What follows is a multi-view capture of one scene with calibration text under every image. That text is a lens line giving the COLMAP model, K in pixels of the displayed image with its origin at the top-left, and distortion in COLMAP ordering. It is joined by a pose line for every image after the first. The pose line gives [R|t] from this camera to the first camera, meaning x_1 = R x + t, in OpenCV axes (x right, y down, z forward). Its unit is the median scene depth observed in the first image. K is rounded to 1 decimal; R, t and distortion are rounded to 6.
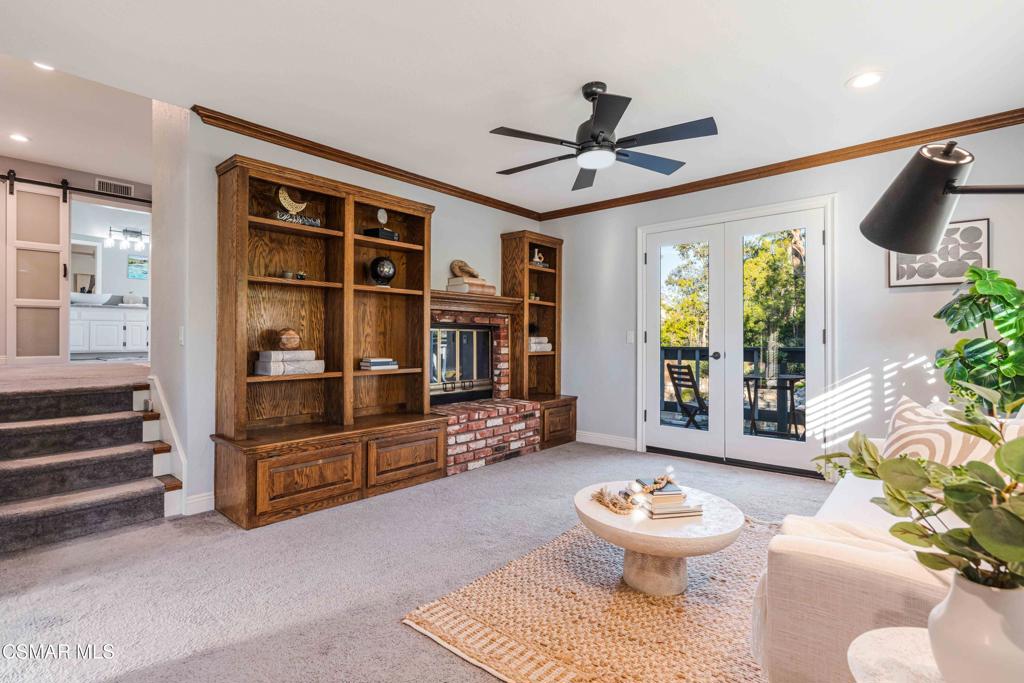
lens RADIAL K [[497.1, 0, 512.9], [0, 497.1, 339.4], [0, 0, 1]] dist [-0.004449, -0.000135]
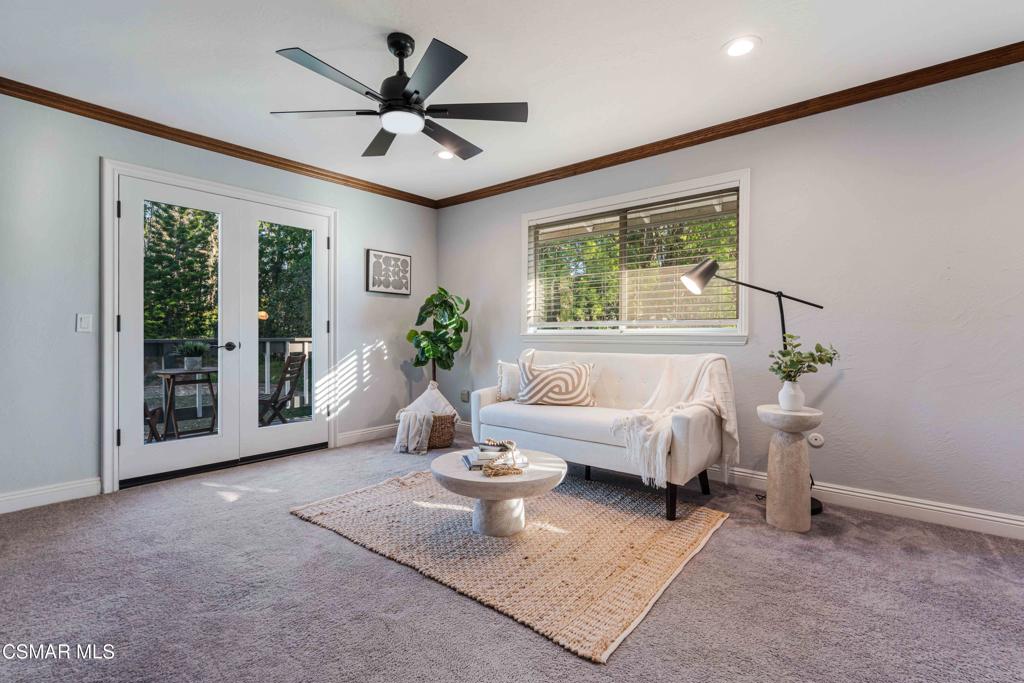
lens RADIAL K [[465.7, 0, 512.7], [0, 465.7, 337.9], [0, 0, 1]] dist [0.003122, -0.000656]
pose [[-0.044747, -0.006869, 0.998975, -0.528567], [-0.001525, 0.999976, 0.006808, 0.014118], [-0.998997, -0.001218, -0.044757, 0.639537]]
